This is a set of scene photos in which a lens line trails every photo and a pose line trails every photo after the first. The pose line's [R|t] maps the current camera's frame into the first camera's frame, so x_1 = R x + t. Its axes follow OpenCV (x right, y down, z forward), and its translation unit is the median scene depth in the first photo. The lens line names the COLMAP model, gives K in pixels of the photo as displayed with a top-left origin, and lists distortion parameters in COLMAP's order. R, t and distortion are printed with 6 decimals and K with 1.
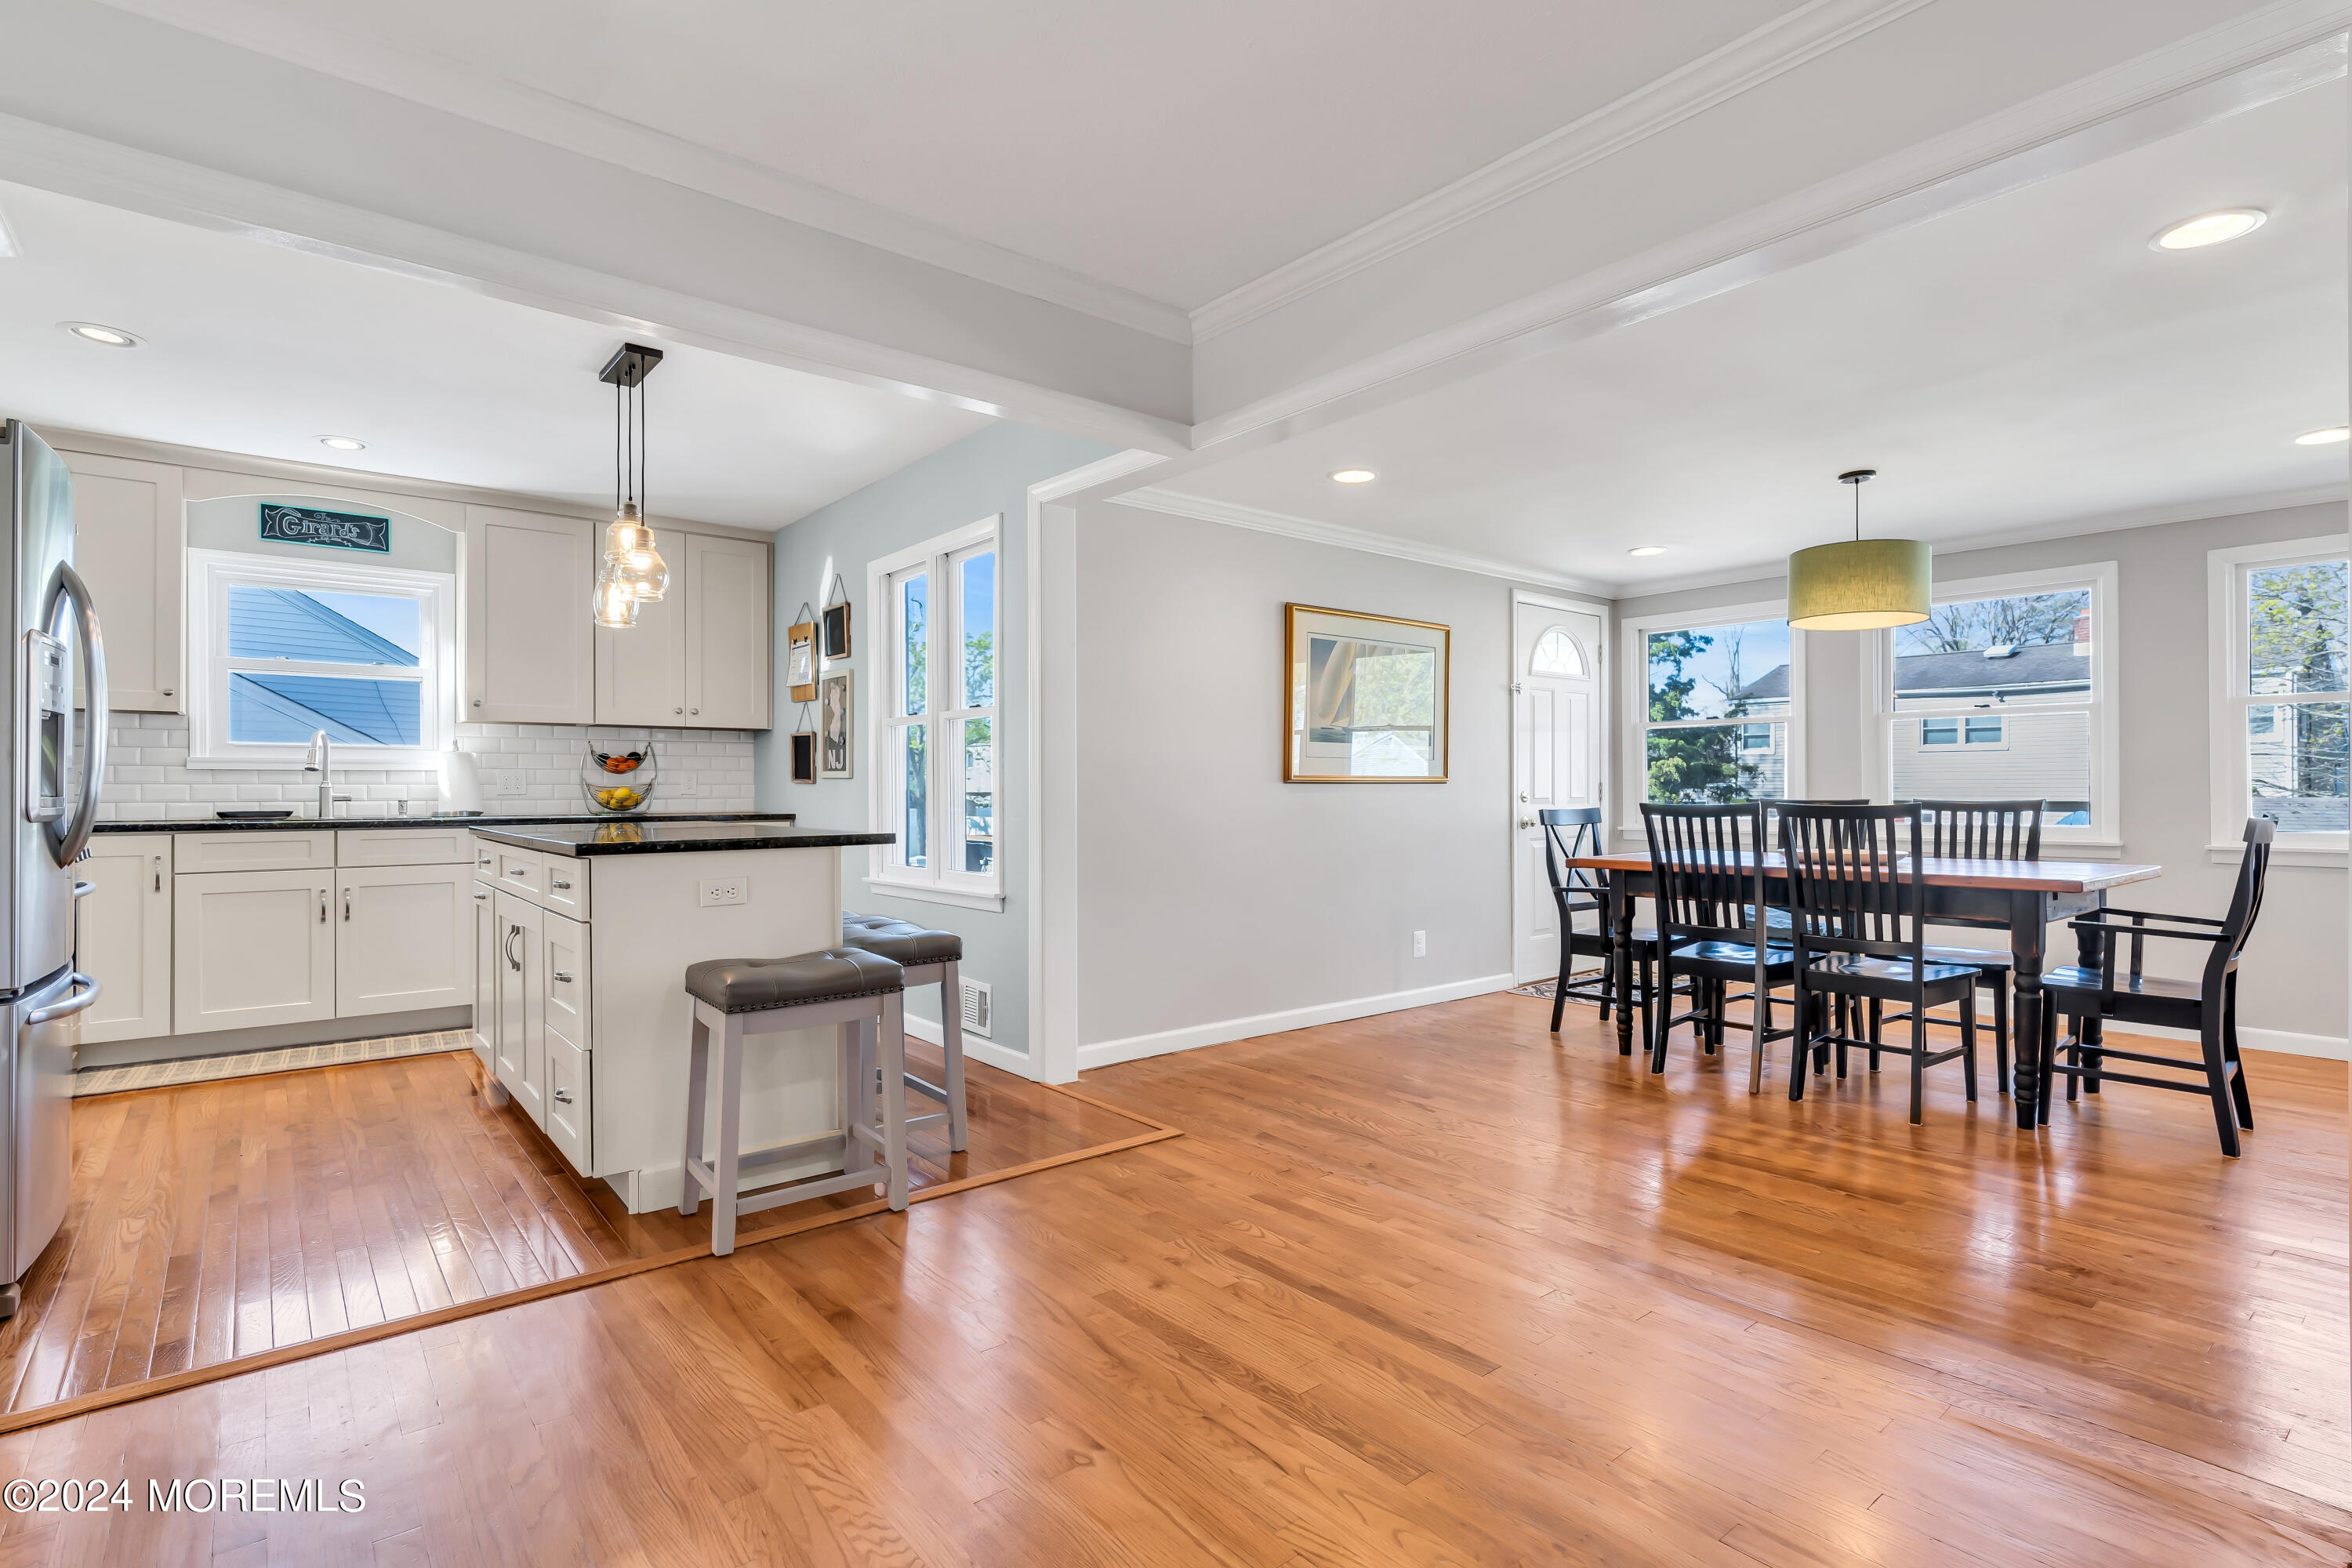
lens RADIAL K [[1148.3, 0, 1189.7], [0, 1148.3, 789.2], [0, 0, 1]] dist [-0.004557, 0.001221]
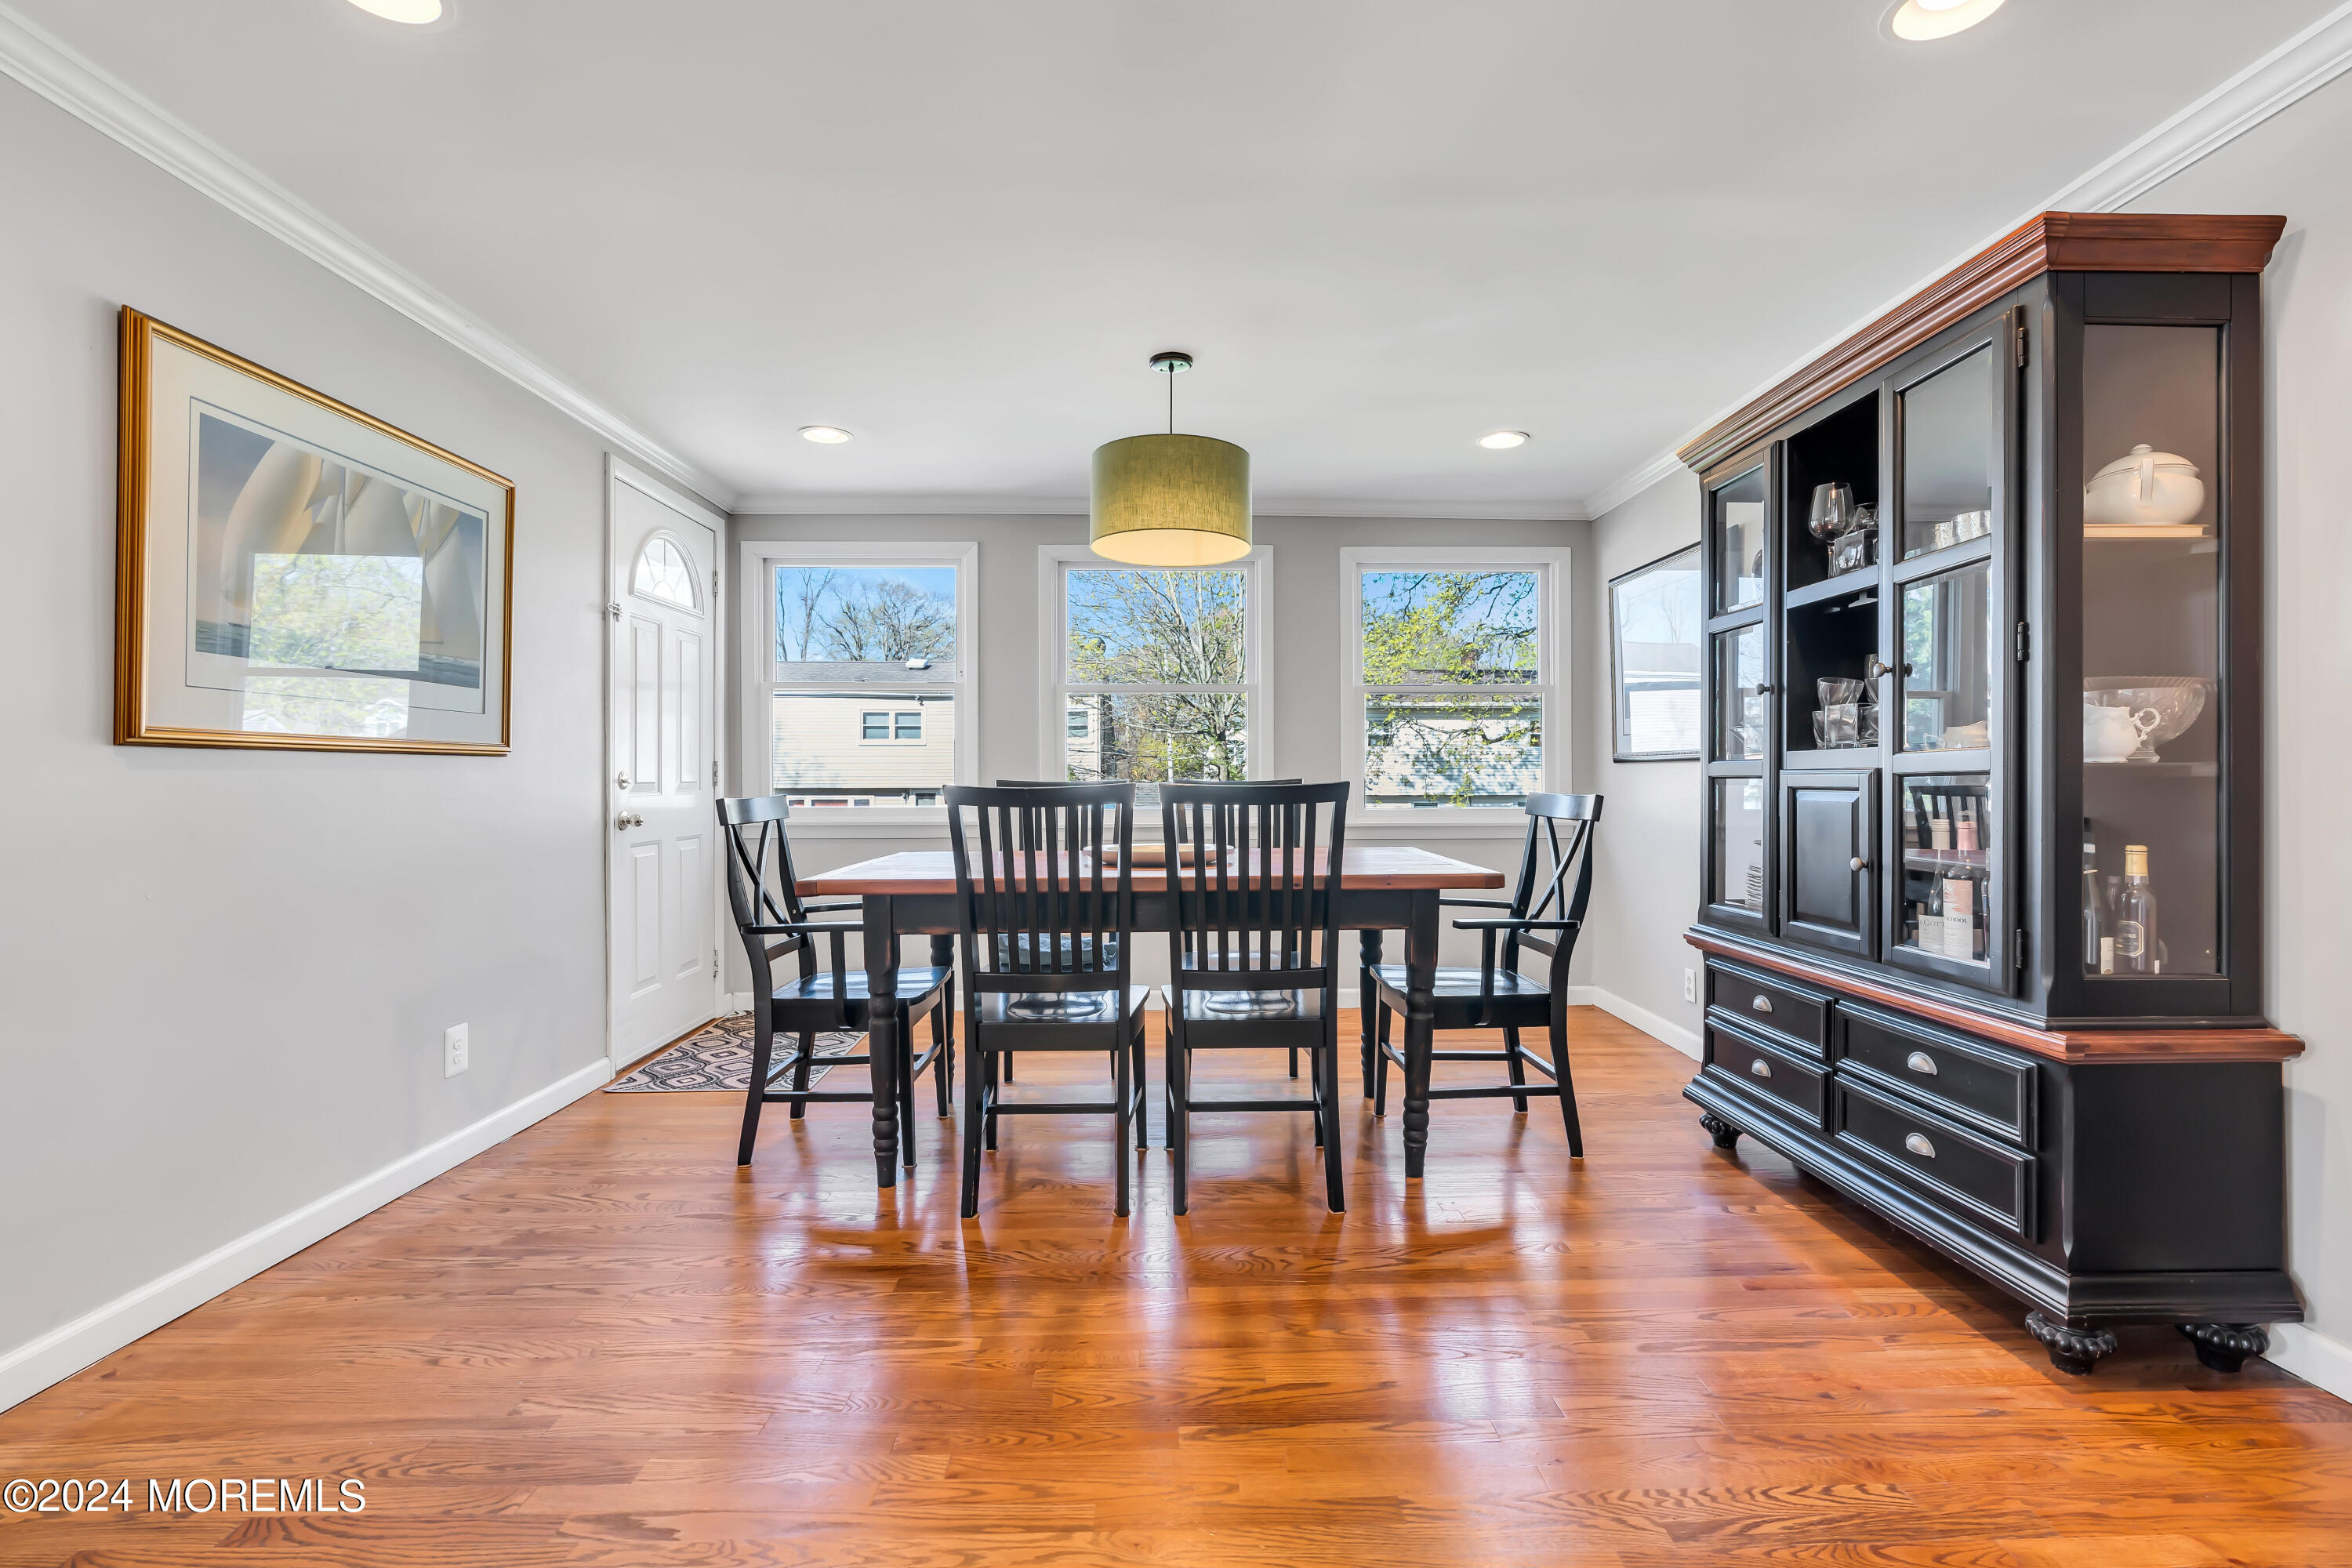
lens RADIAL K [[1078.4, 0, 1202.9], [0, 1078.4, 777.3], [0, 0, 1]] dist [-0.002668, 0.000177]
pose [[0.618622, 0.000322, 0.785689, 0.019726], [0.001047, 0.999999, -0.001234, 0.007467], [-0.785688, 0.001586, 0.618621, 0.456216]]
